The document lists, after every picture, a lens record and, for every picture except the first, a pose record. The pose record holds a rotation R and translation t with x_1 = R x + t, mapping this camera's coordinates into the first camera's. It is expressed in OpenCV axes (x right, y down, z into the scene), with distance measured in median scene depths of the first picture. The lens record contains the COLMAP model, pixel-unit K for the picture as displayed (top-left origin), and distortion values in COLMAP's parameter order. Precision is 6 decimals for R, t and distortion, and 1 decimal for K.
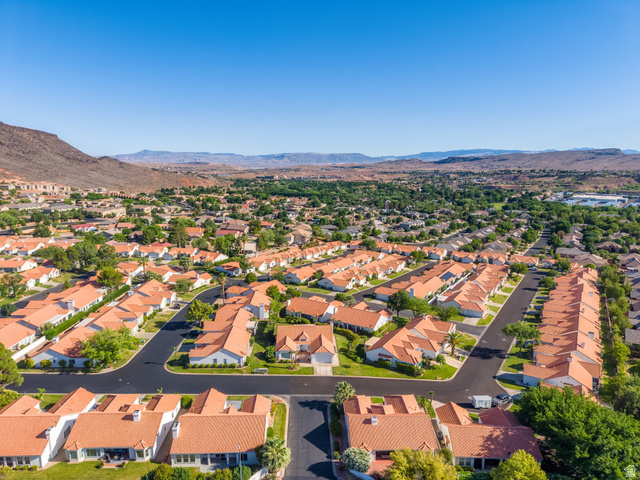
lens RADIAL K [[425.6, 0, 319.5], [0, 425.6, 241.2], [0, 0, 1]] dist [0.044458, -0.050958]
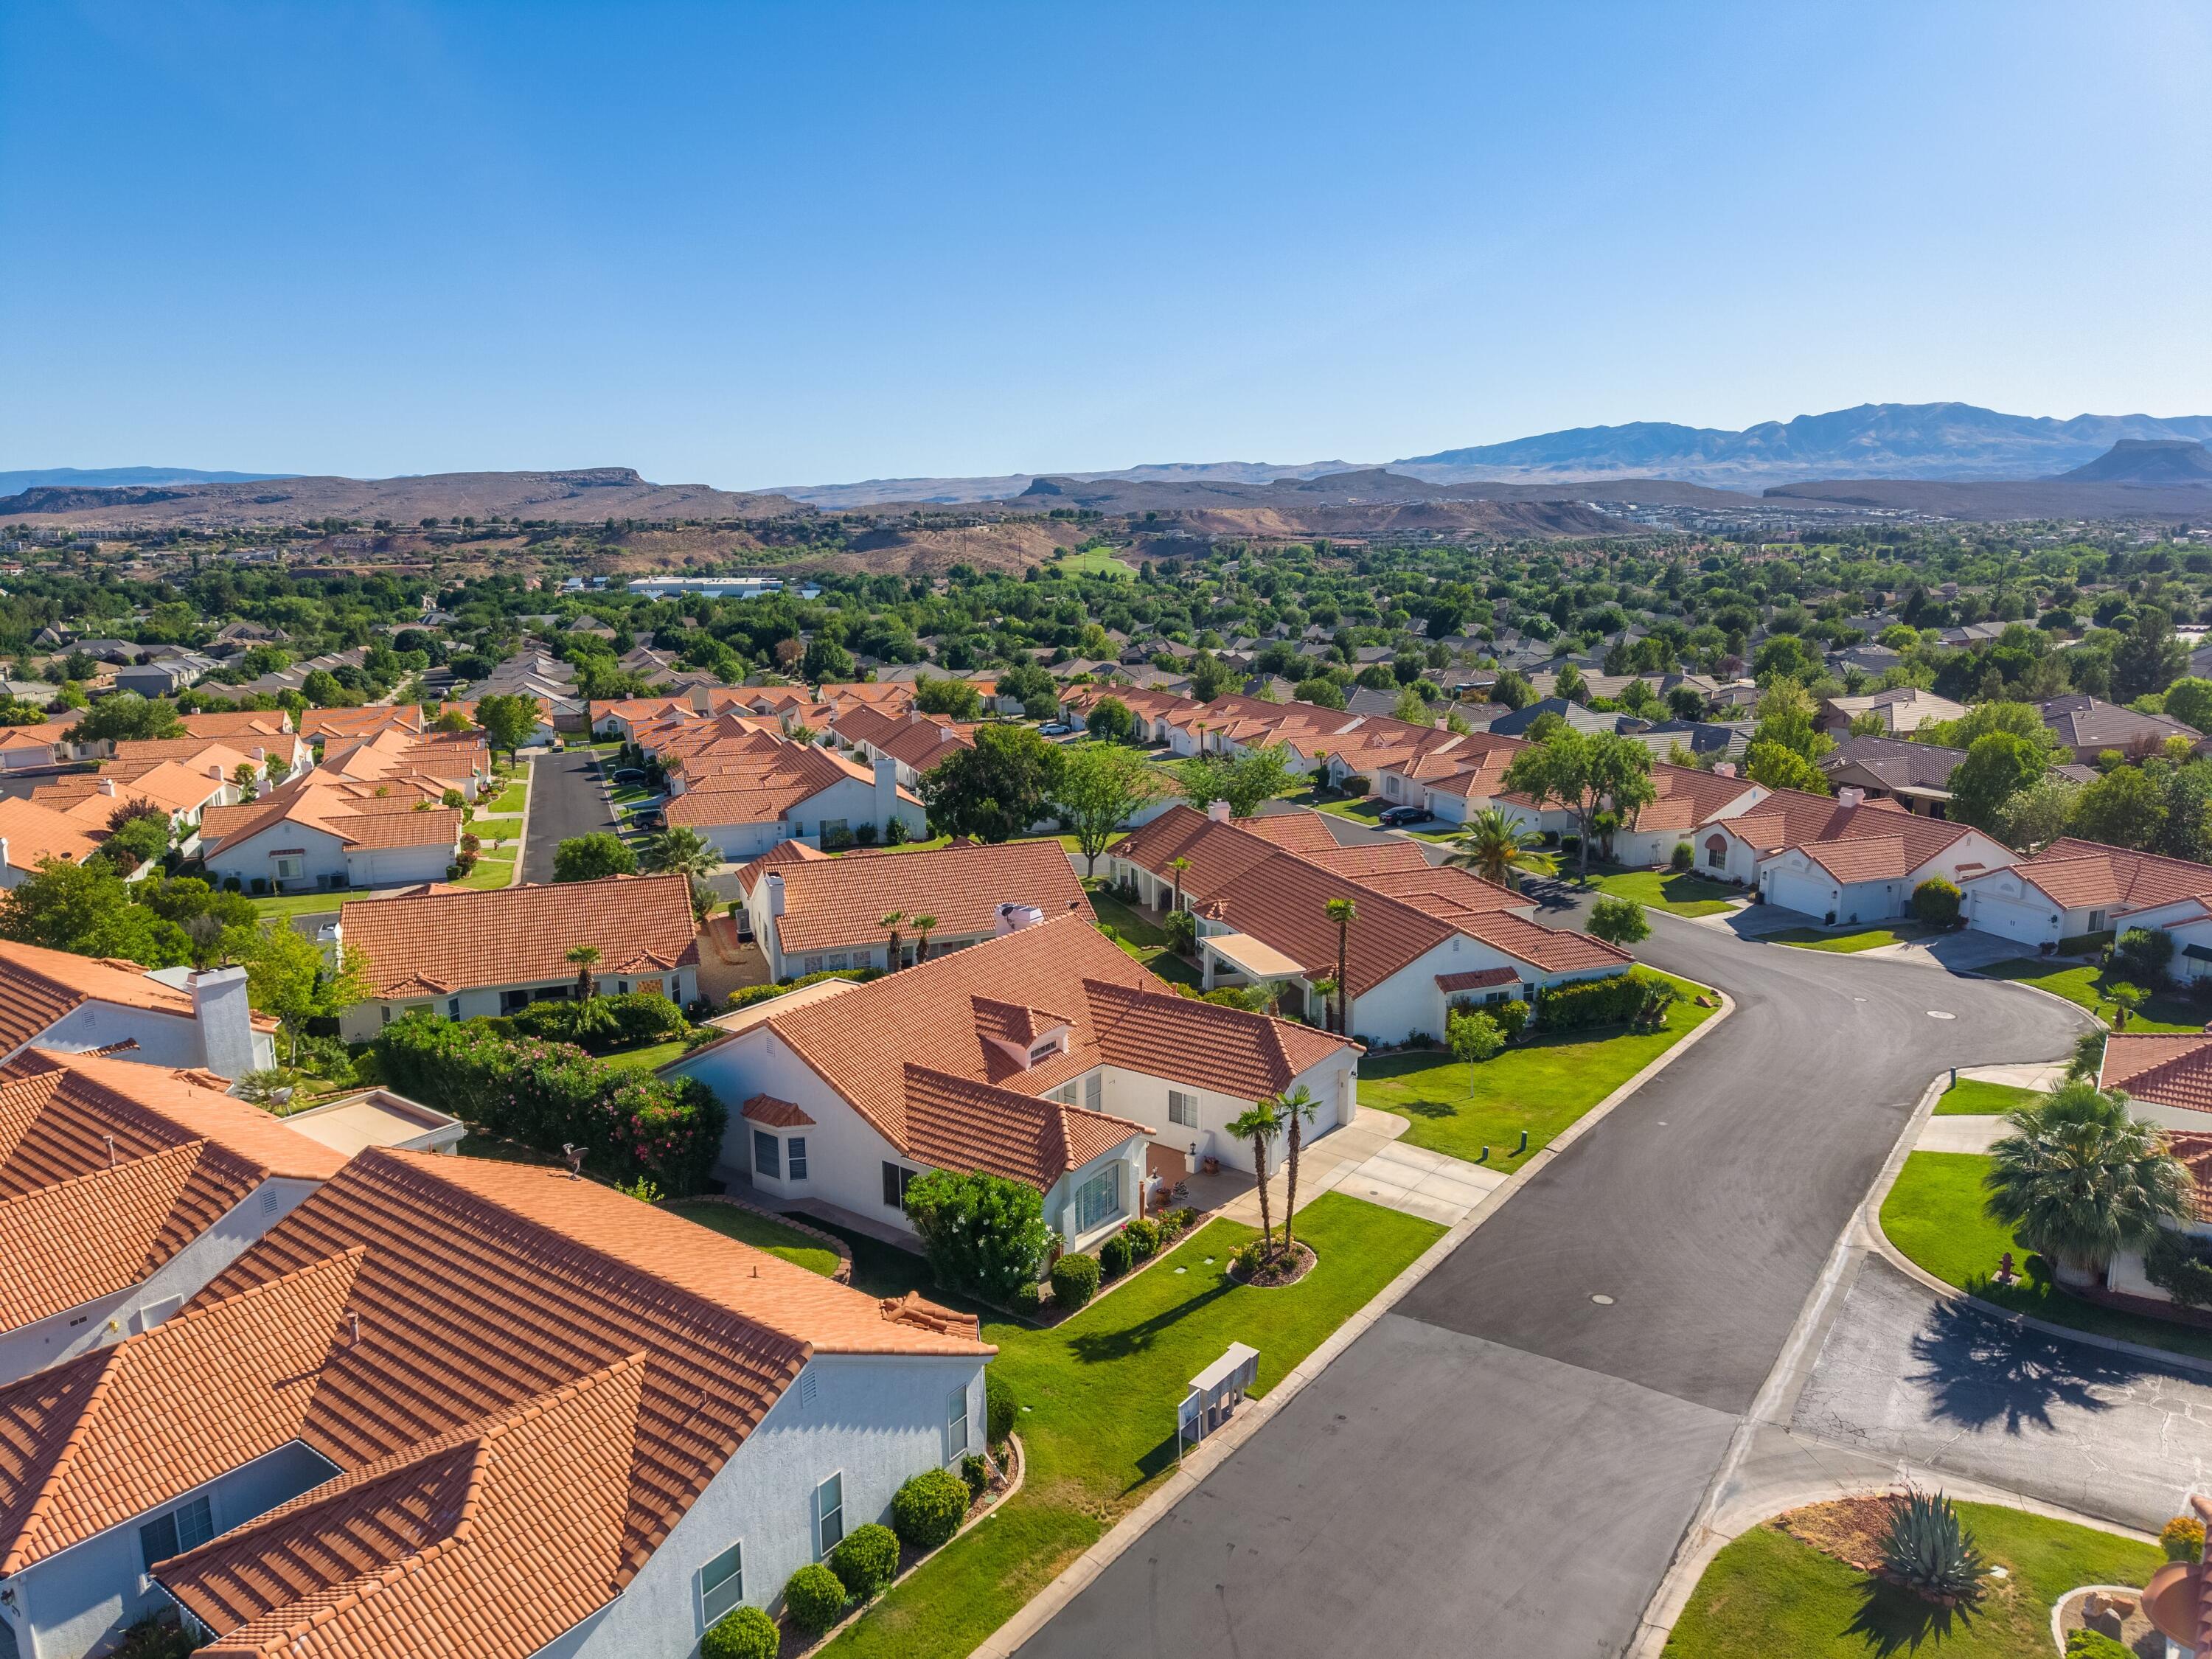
lens RADIAL K [[1483.6, 0, 1100.7], [0, 1483.6, 830.5], [0, 0, 1]] dist [0.009785, -0.003443]
pose [[0.612693, -0.164692, 0.772971, -0.127066], [0.146941, 0.984732, 0.093338, 0.051090], [-0.776541, 0.056393, 0.627538, 0.274478]]
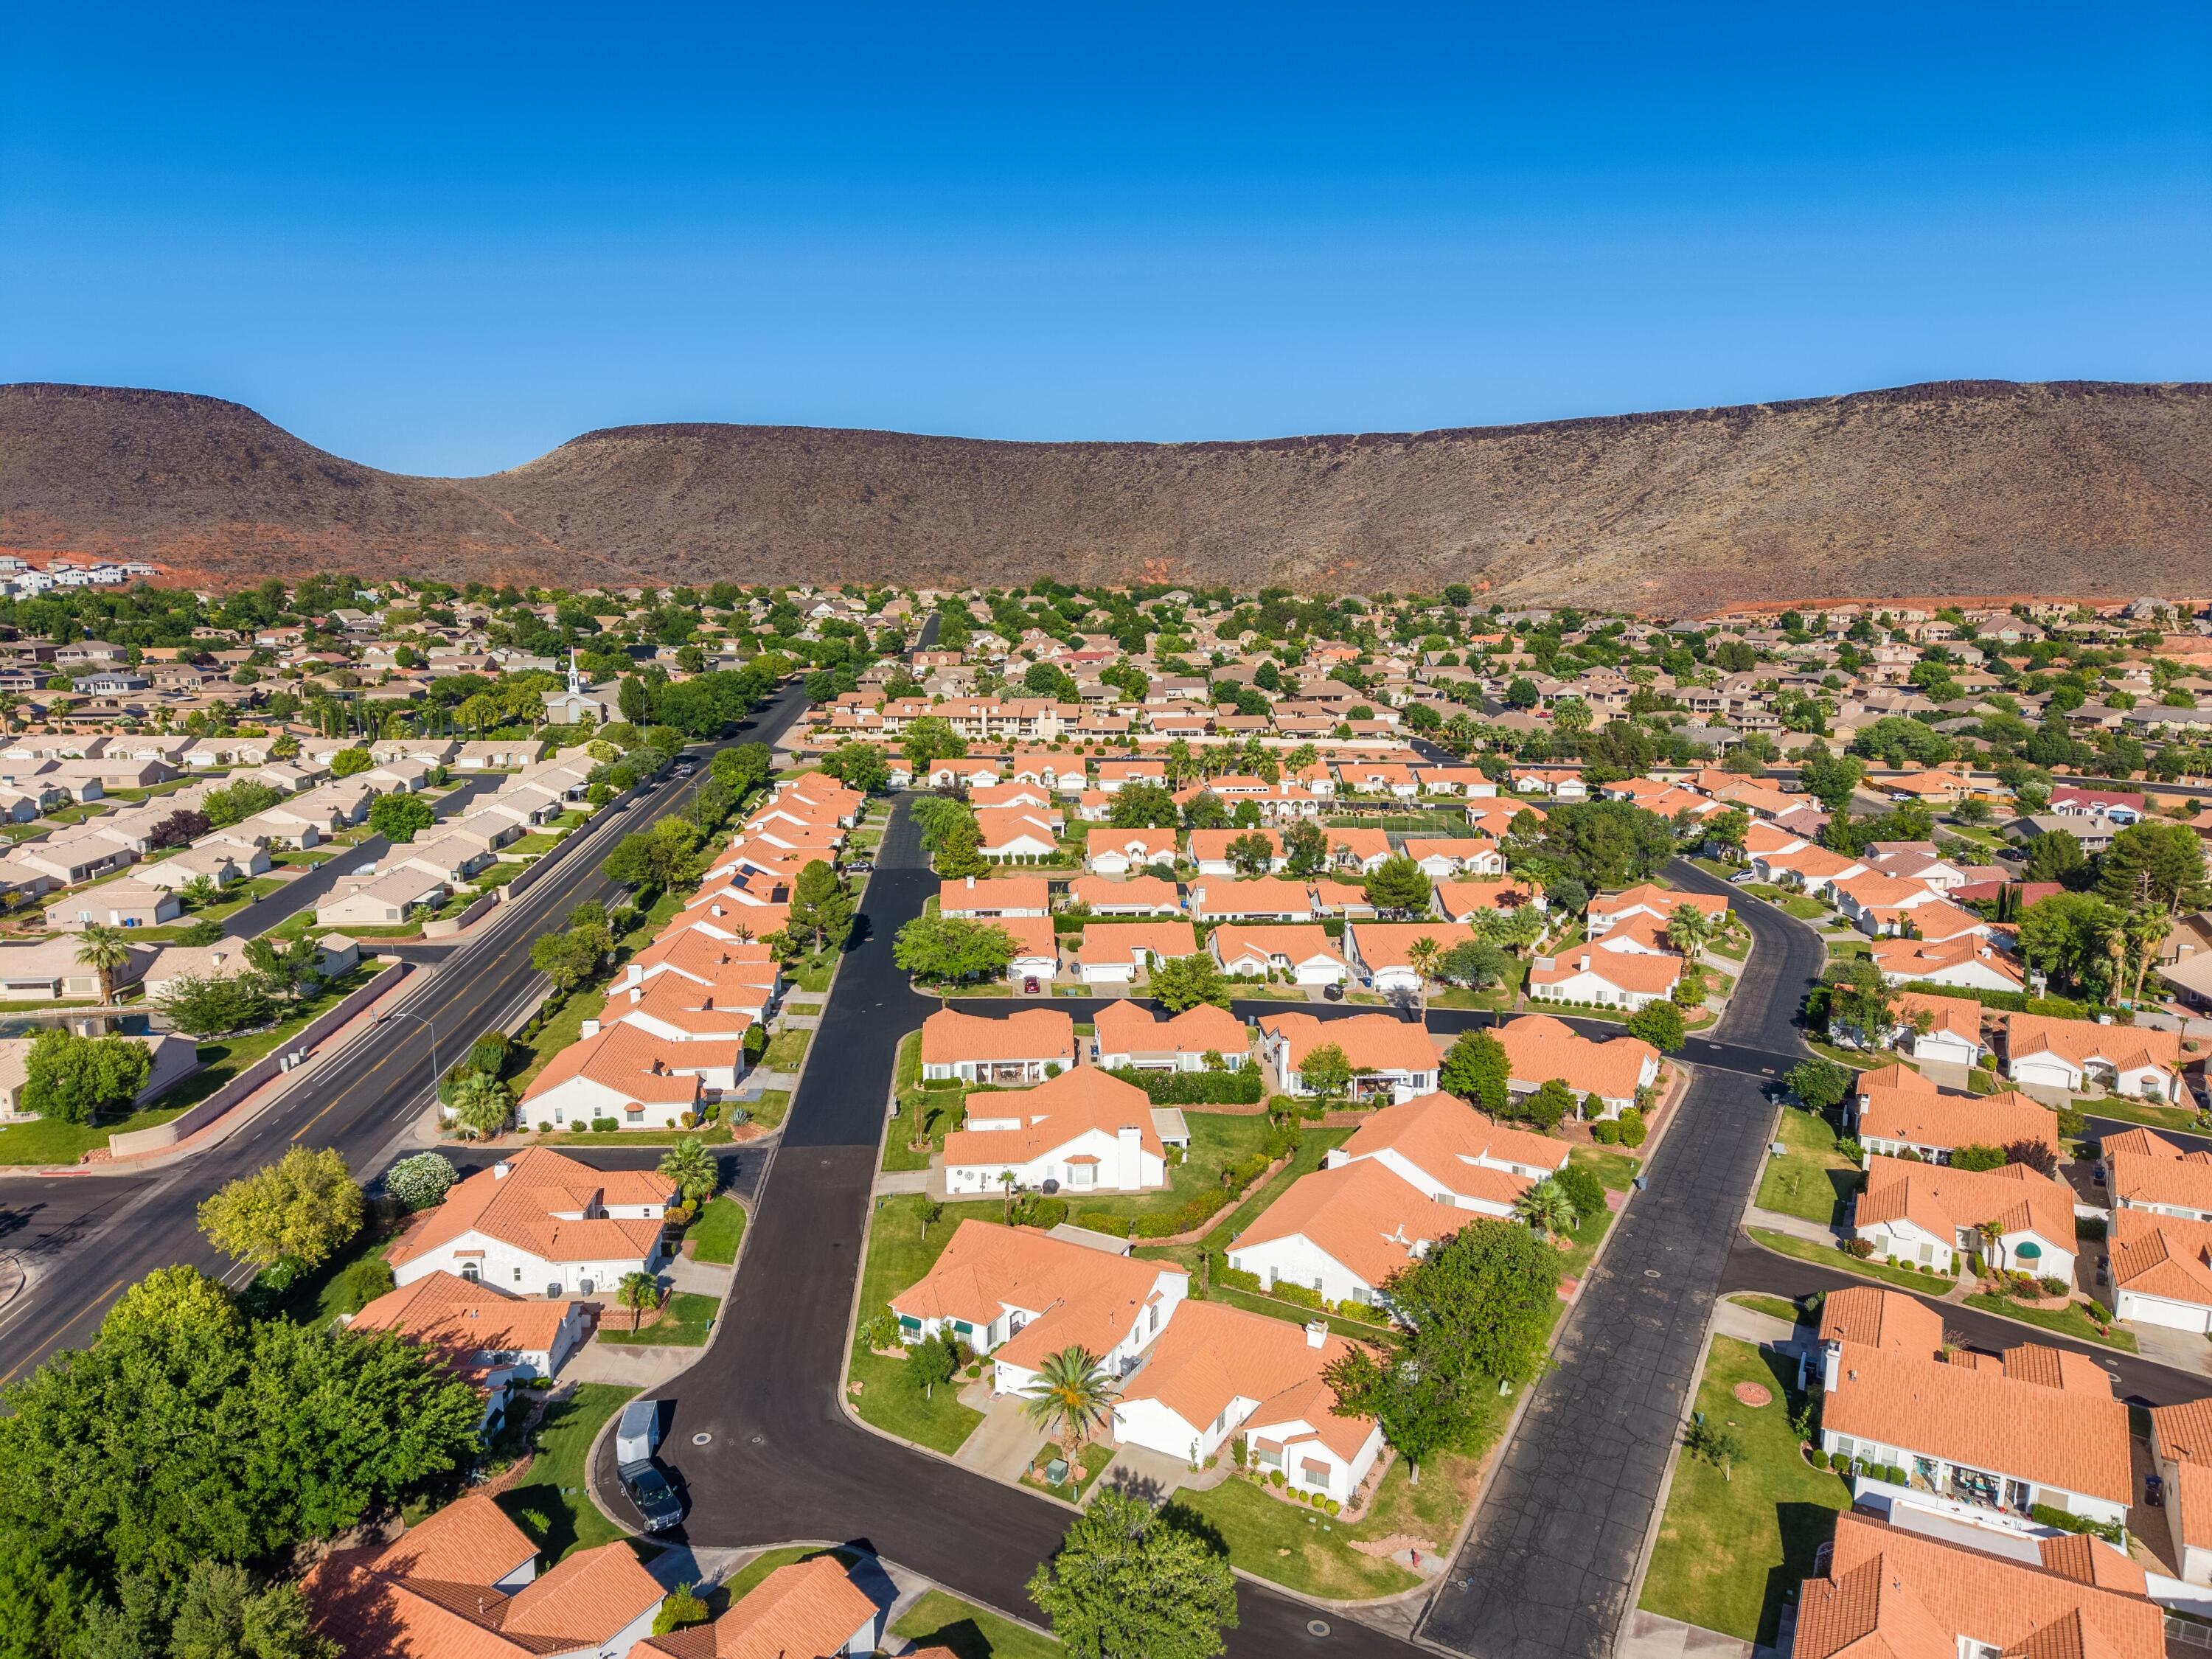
lens RADIAL K [[1475.0, 0, 1107.9], [0, 1475.0, 833.9], [0, 0, 1]] dist [0.038578, -0.046255]
pose [[0.047885, 0.173102, -0.983739, 0.385970], [-0.175469, 0.971011, 0.162321, -0.062688], [0.983320, 0.164843, 0.076871, 0.354365]]
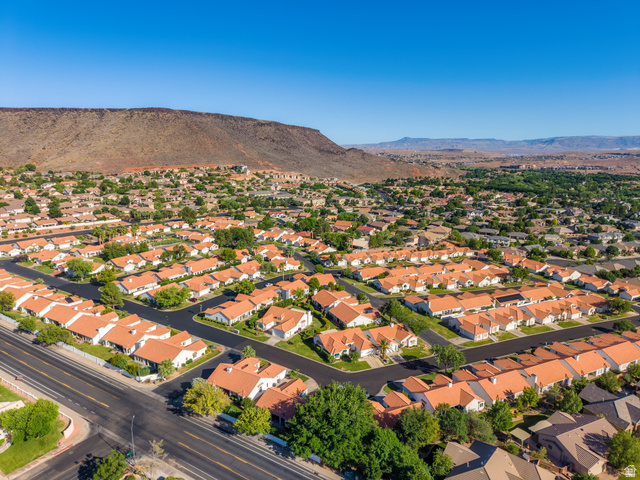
lens RADIAL K [[425.6, 0, 319.5], [0, 425.6, 241.2], [0, 0, 1]] dist [0.044458, -0.050958]
pose [[0.839408, 0.109937, -0.532267, 0.292652], [-0.093518, 0.993938, 0.057812, -0.040934], [0.535396, 0.001249, 0.844600, -0.033760]]
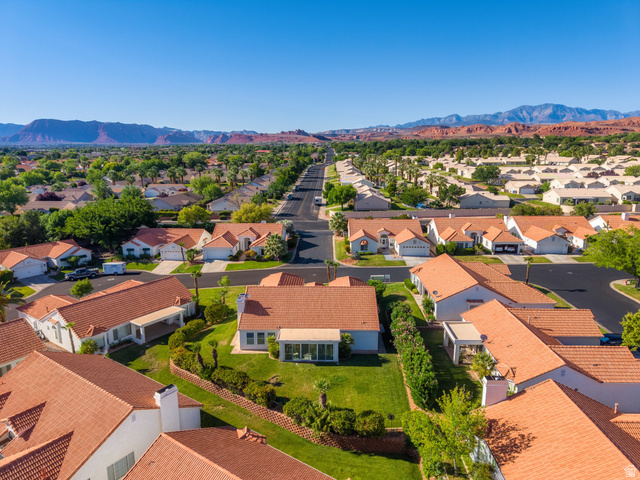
lens RADIAL K [[427.3, 0, 319.4], [0, 427.3, 241.0], [0, 0, 1]] dist [0.020883, -0.017398]
pose [[-0.998602, -0.012515, 0.051363, -0.025007], [0.007844, 0.925745, 0.378067, -0.001917], [-0.052281, 0.377942, -0.924352, 0.540867]]
